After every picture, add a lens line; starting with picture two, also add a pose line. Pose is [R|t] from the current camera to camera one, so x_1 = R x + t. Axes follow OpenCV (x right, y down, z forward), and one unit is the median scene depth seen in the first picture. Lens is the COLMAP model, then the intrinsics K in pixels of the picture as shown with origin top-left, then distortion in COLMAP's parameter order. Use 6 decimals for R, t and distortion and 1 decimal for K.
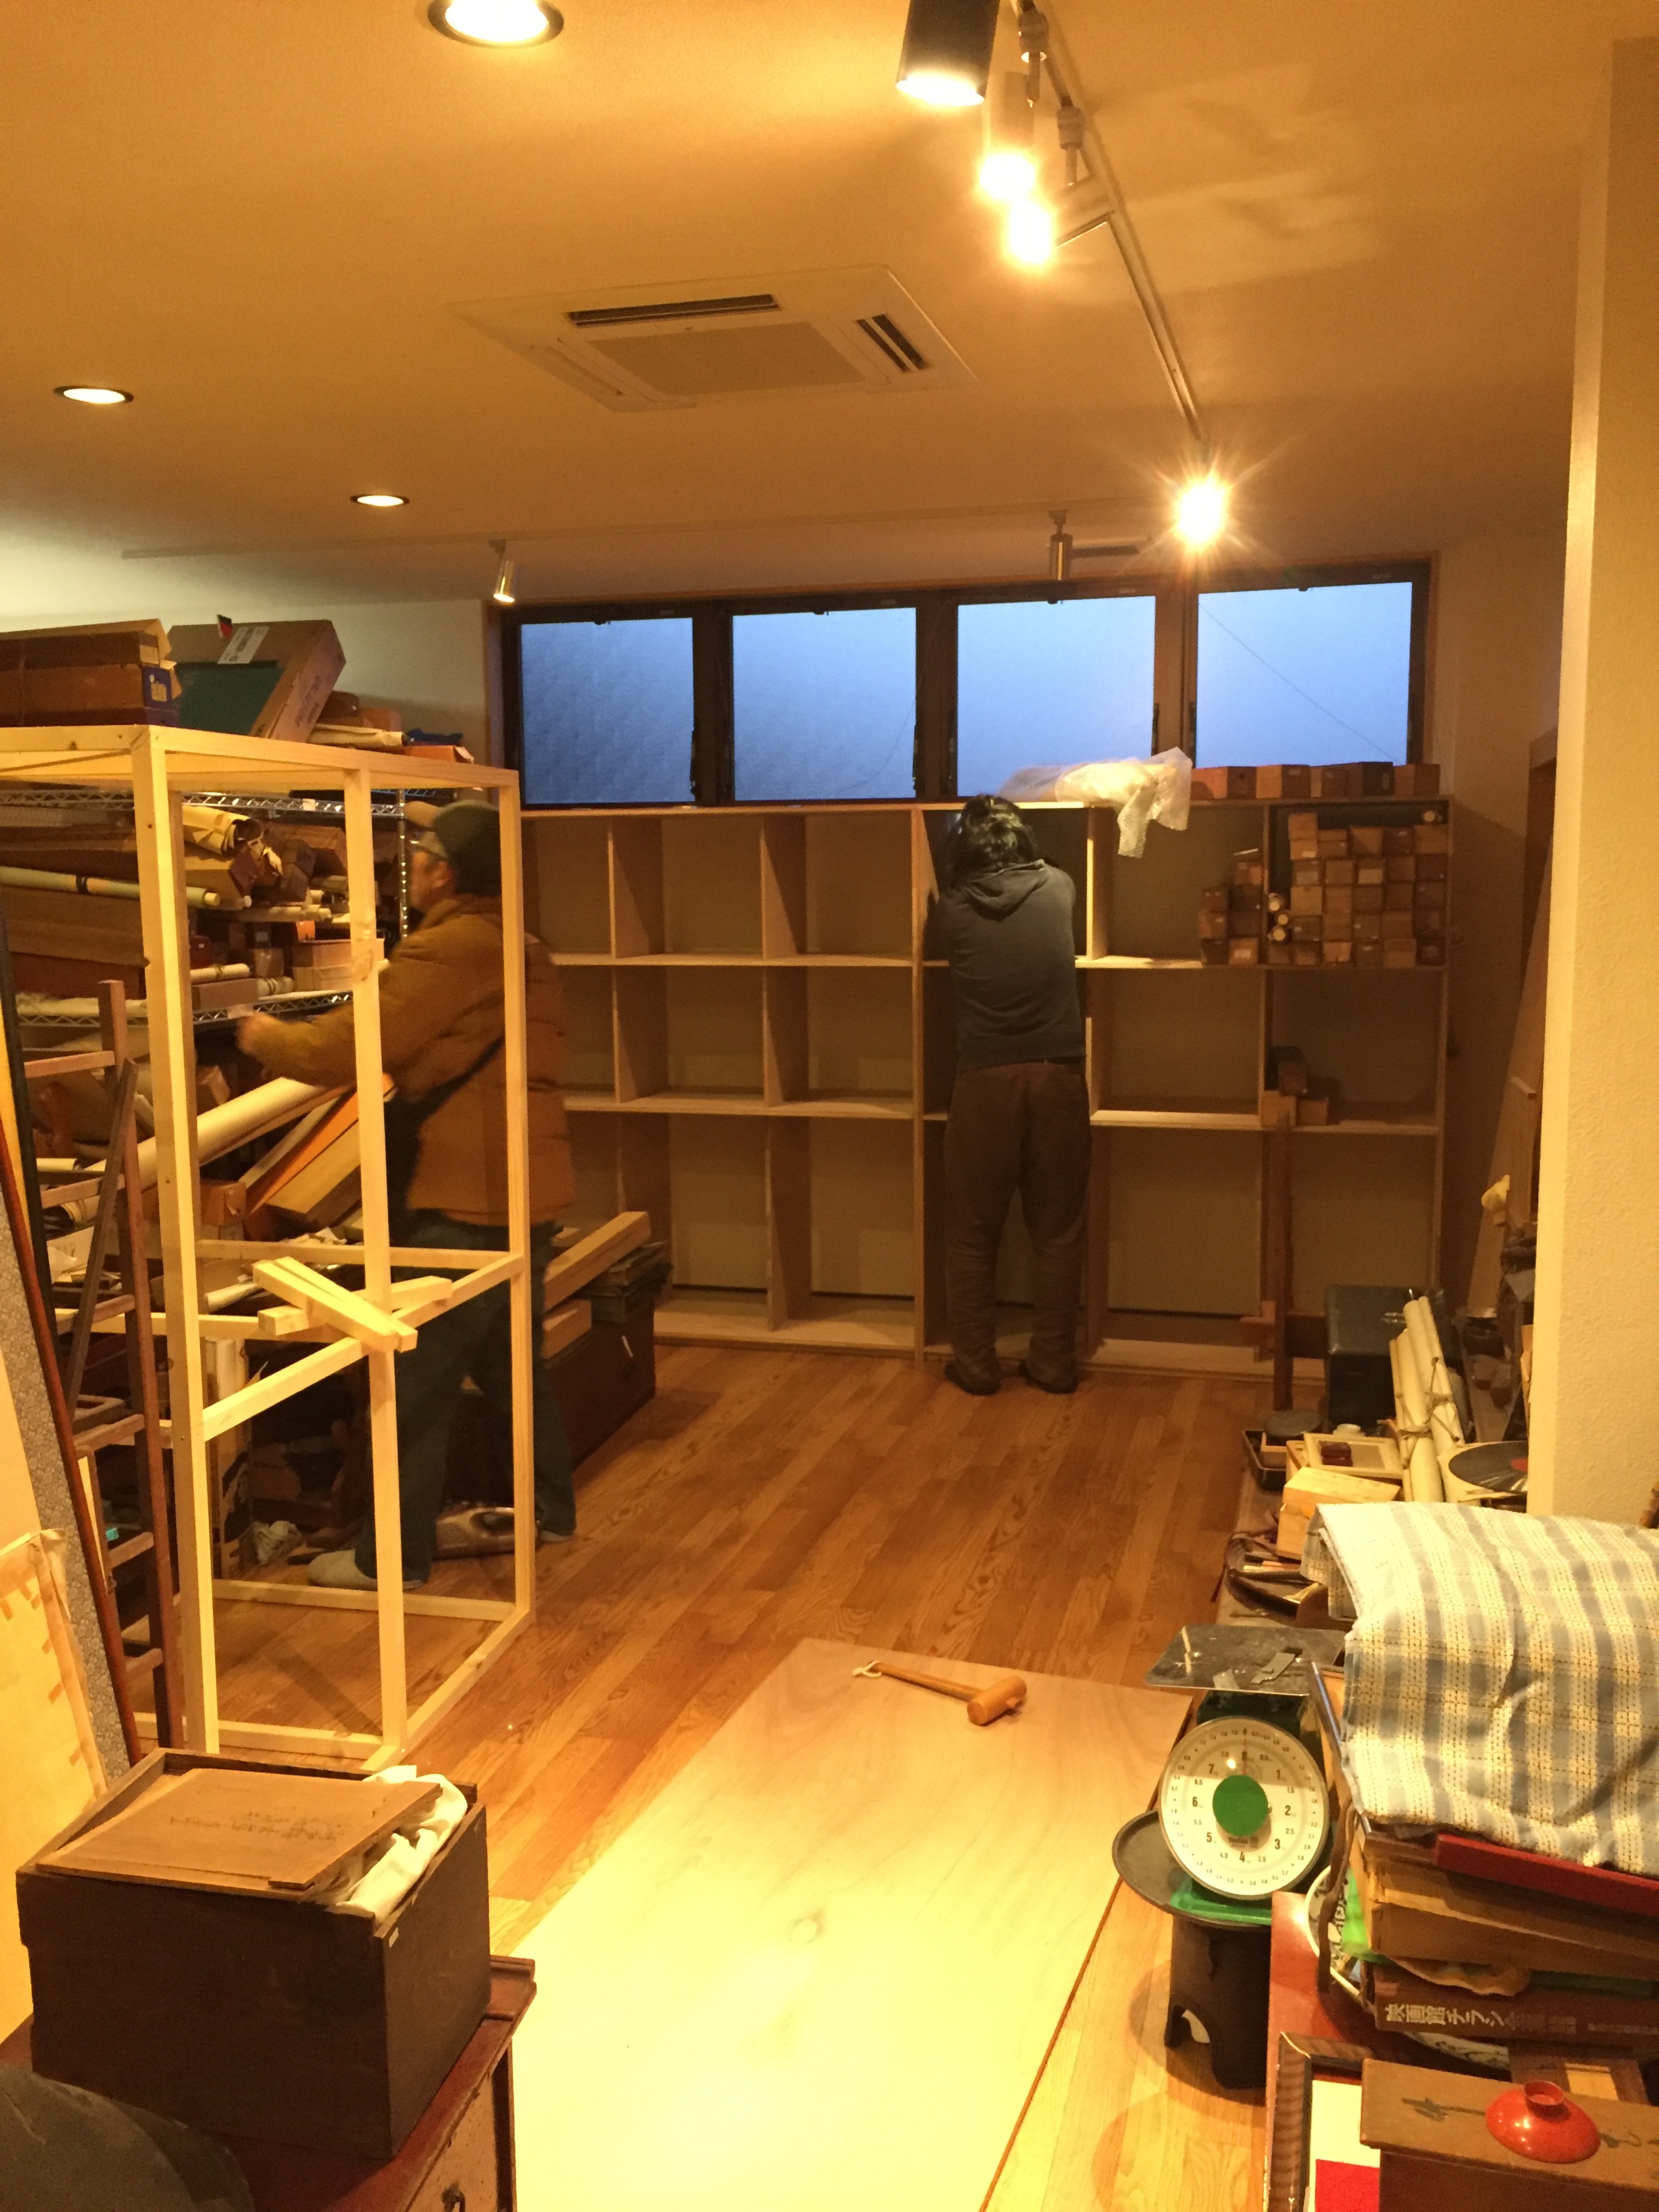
lens RADIAL K [[1872.9, 0, 833.3], [0, 1872.9, 1107.0], [0, 0, 1]] dist [0.064408, -0.098356]
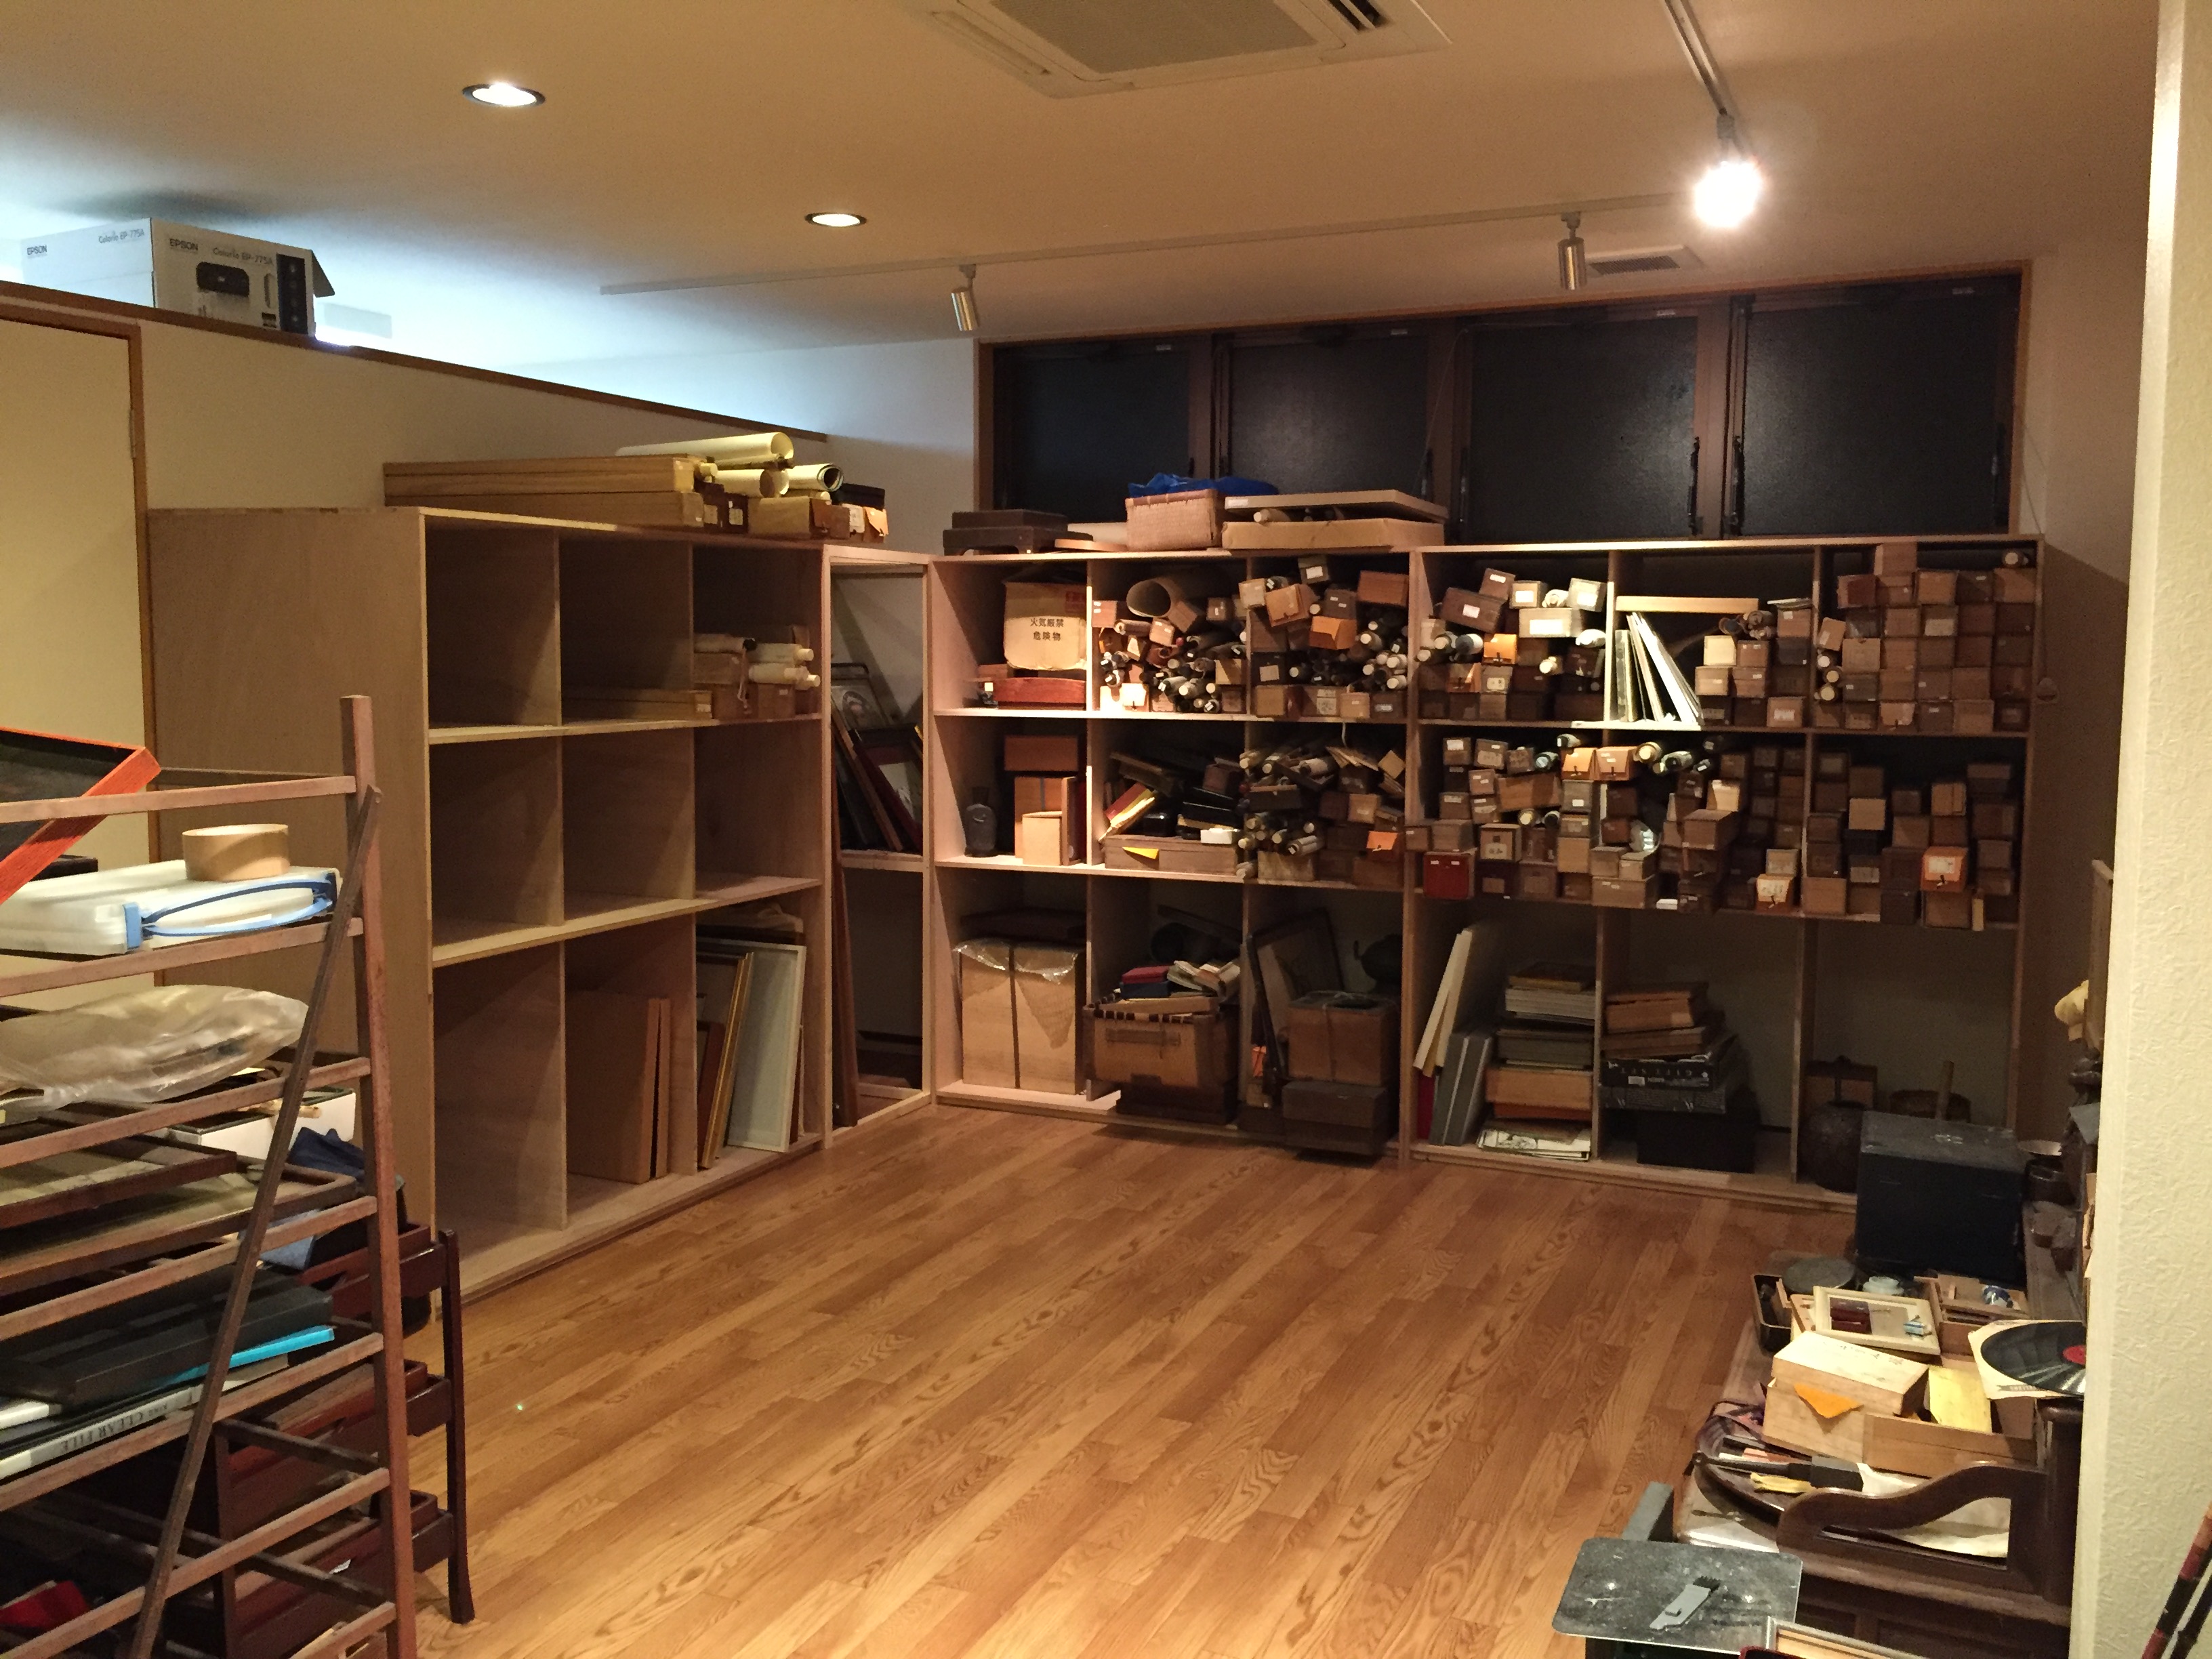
lens RADIAL K [[1872.9, 0, 1115.6], [0, 1872.9, 820.6], [0, 0, 1]] dist [0.064408, -0.098356]
pose [[0.988134, 0.025926, -0.151392, 0.057984], [-0.030493, 0.999145, -0.027923, 0.002551], [0.150538, 0.032208, 0.988079, 0.112887]]
